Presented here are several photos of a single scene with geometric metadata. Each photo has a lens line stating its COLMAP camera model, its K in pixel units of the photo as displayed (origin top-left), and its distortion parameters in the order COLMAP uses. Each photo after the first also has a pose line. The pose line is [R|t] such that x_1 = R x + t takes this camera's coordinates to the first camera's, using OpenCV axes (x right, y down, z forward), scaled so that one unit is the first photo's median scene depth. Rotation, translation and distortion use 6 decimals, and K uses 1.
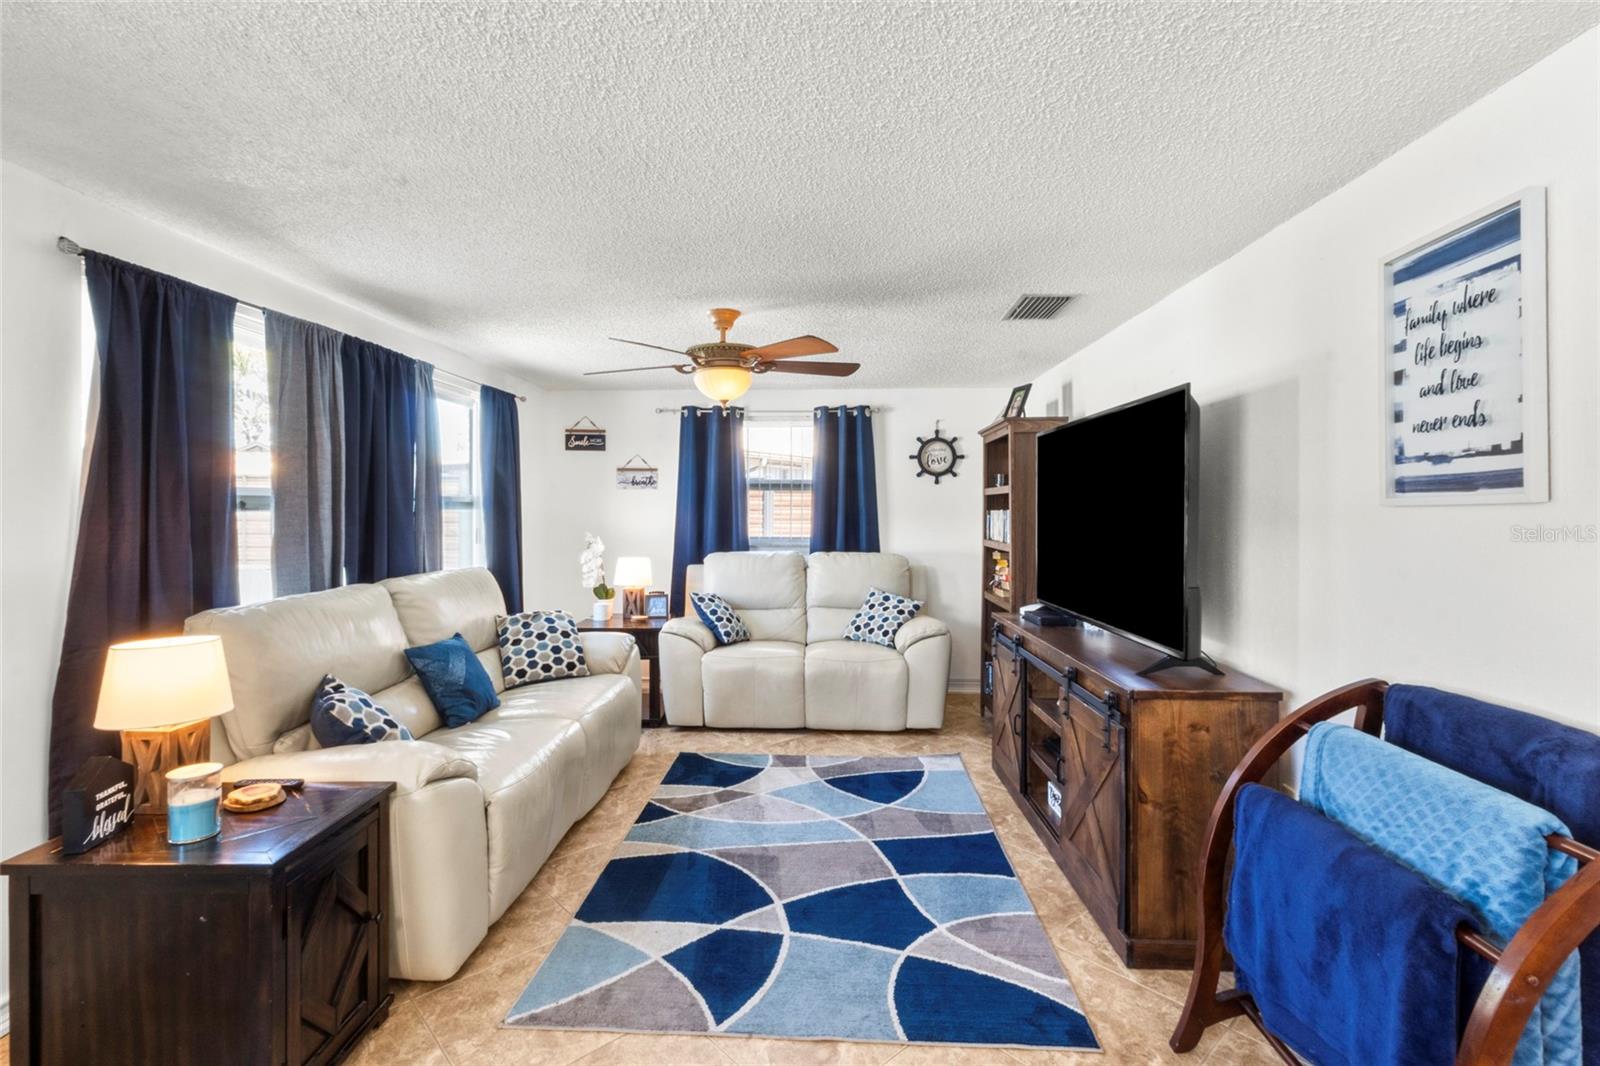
lens RADIAL K [[743.3, 0, 801.1], [0, 743.3, 514.2], [0, 0, 1]] dist [0.007941, 0.001094]
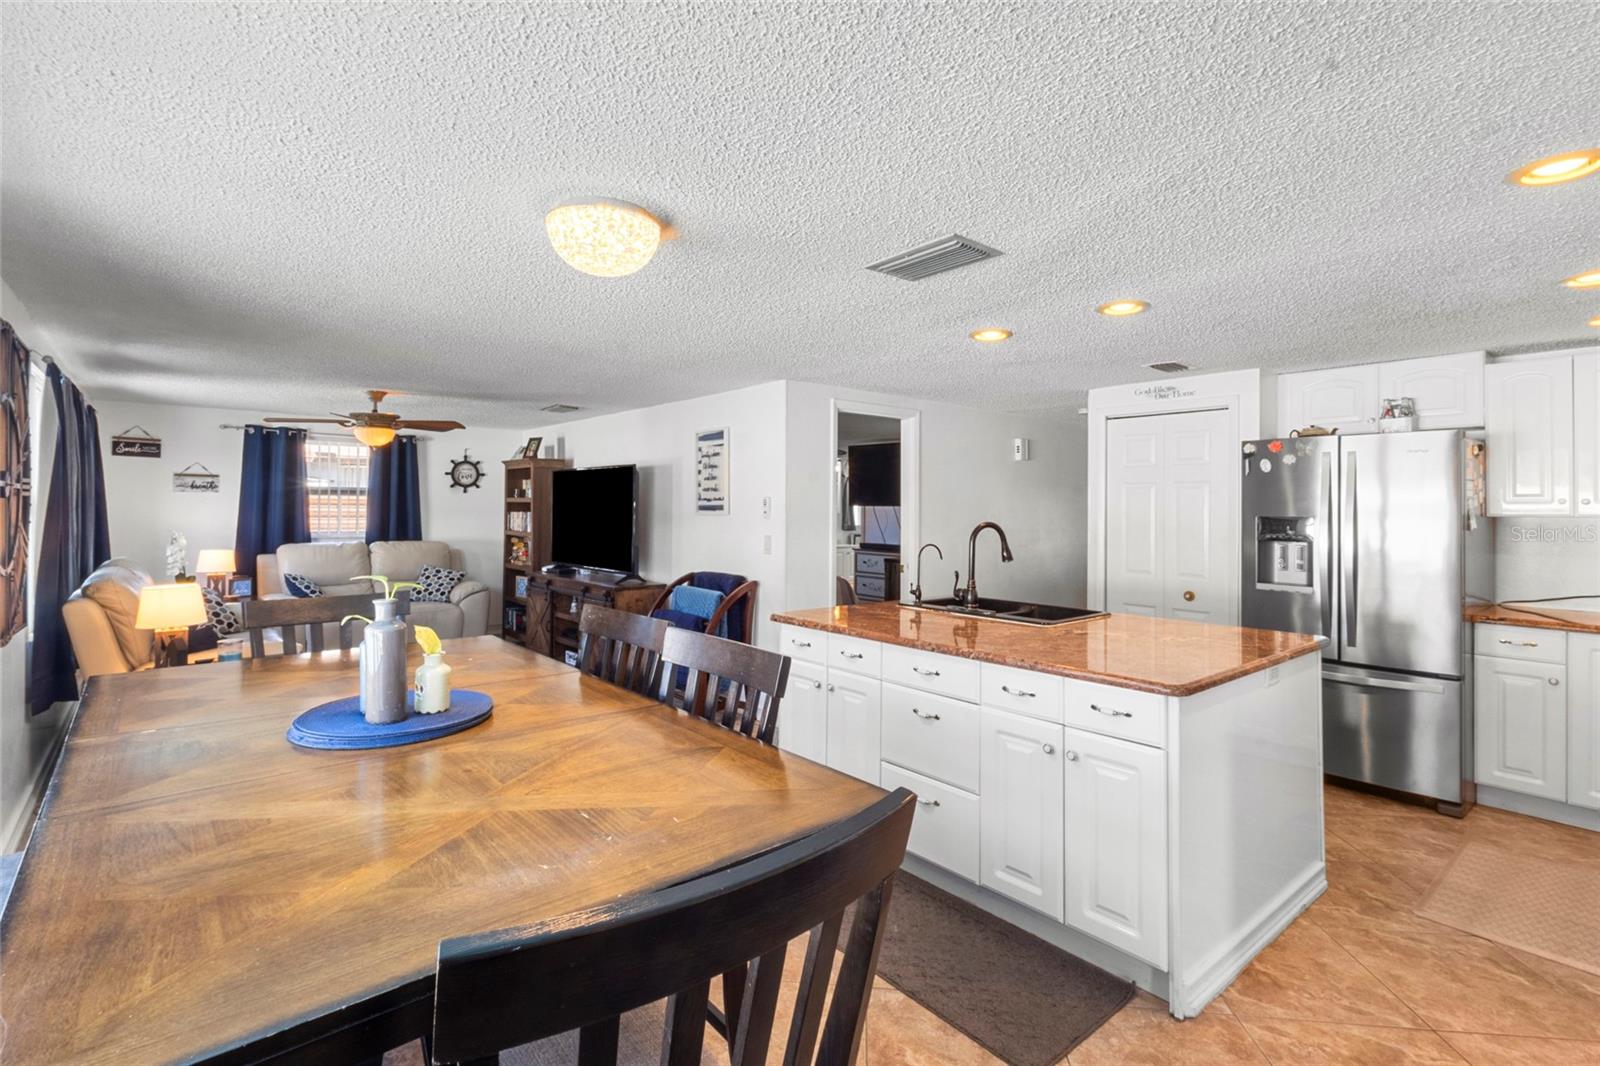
lens RADIAL K [[743.3, 0, 795.9], [0, 743.3, 505.6], [0, 0, 1]] dist [0.007941, 0.001094]
pose [[0.738158, 0.007328, 0.674588, -0.364581], [-0.005463, 0.999973, -0.004884, -0.013680], [-0.674606, -0.000080, 0.738178, -0.575050]]
